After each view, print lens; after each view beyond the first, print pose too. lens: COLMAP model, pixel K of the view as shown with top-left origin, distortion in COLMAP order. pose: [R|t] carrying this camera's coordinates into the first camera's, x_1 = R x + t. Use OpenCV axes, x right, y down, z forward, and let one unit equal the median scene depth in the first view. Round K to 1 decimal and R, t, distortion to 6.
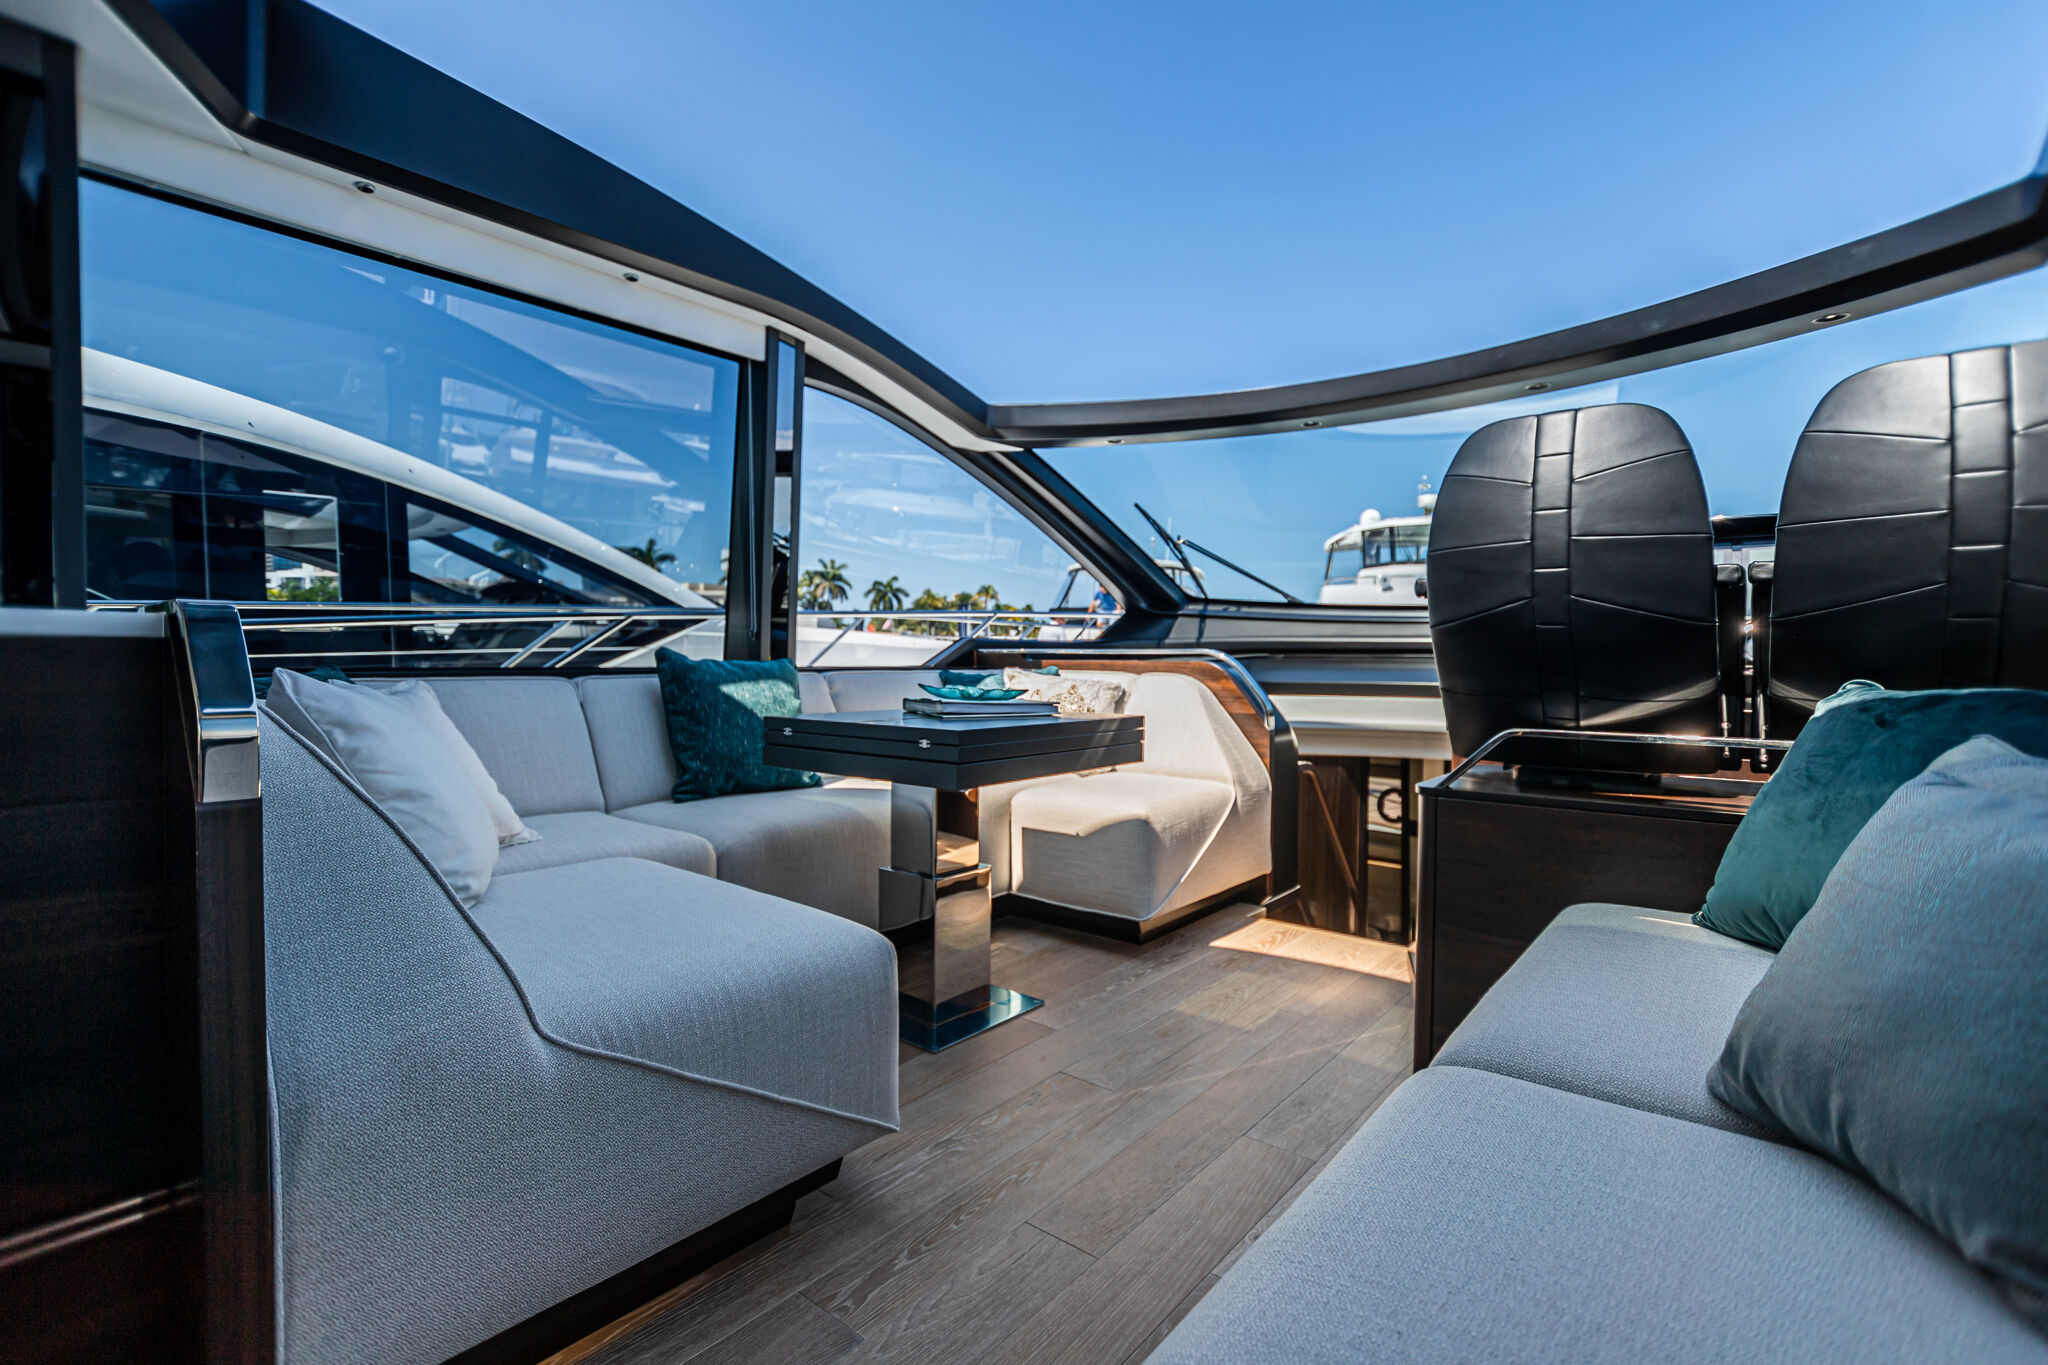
lens RADIAL K [[915.3, 0, 1020.6], [0, 915.3, 675.5], [0, 0, 1]] dist [-0.023440, 0.000036]
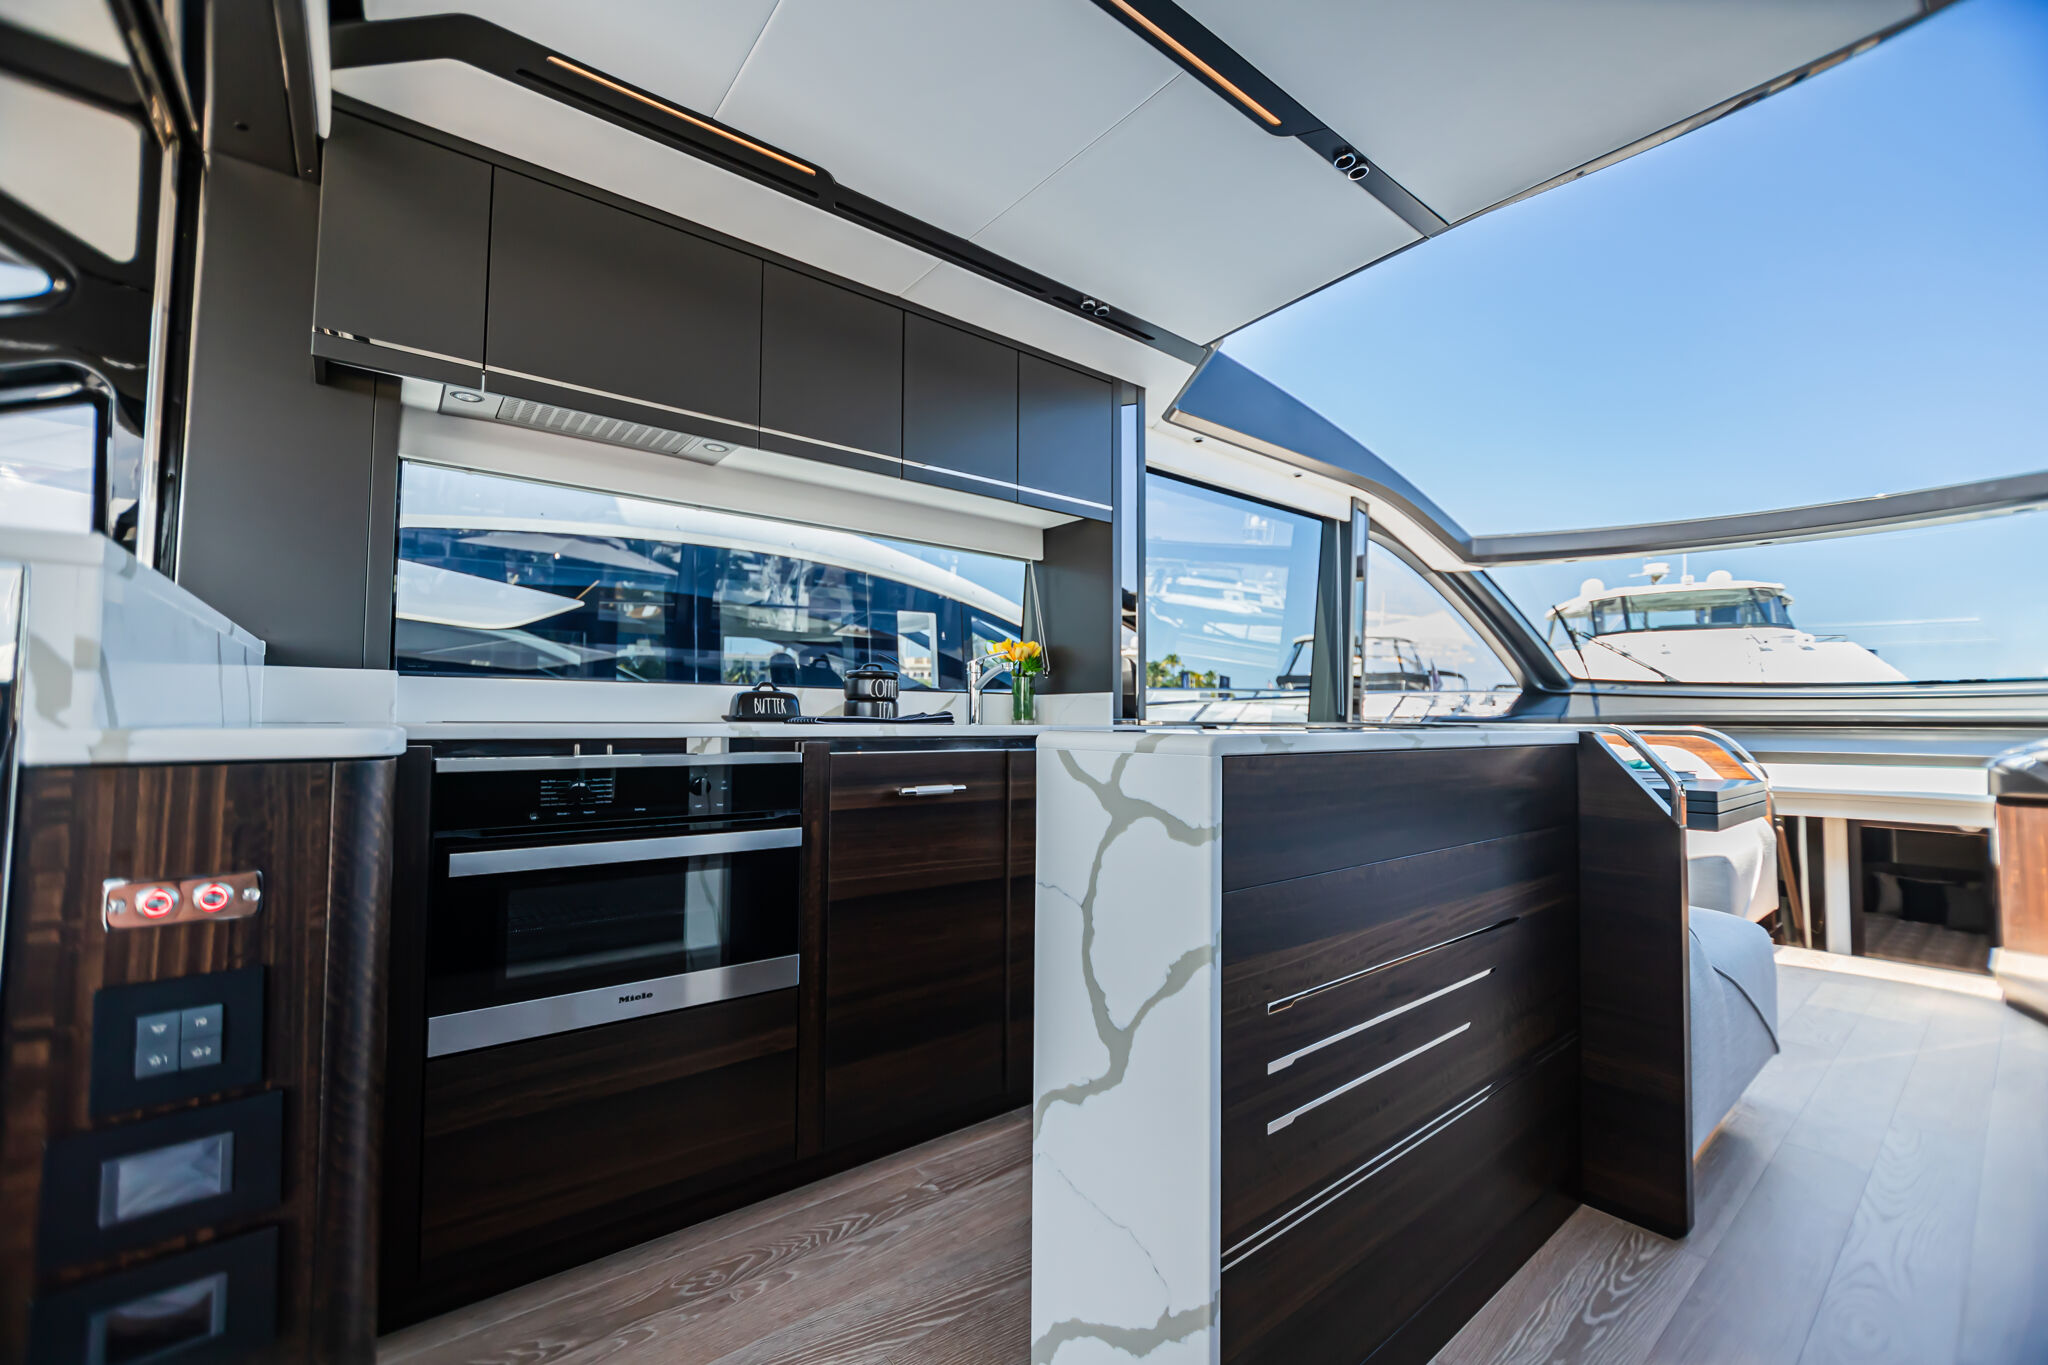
lens RADIAL K [[822.5, 0, 1017.7], [0, 822.5, 674.8], [0, 0, 1]] dist [-0.001435, 0.000067]
pose [[0.979843, -0.008027, -0.199607, -0.382140], [-0.006313, 0.997449, -0.071099, -0.011357], [0.199669, 0.070926, 0.977293, -0.231992]]
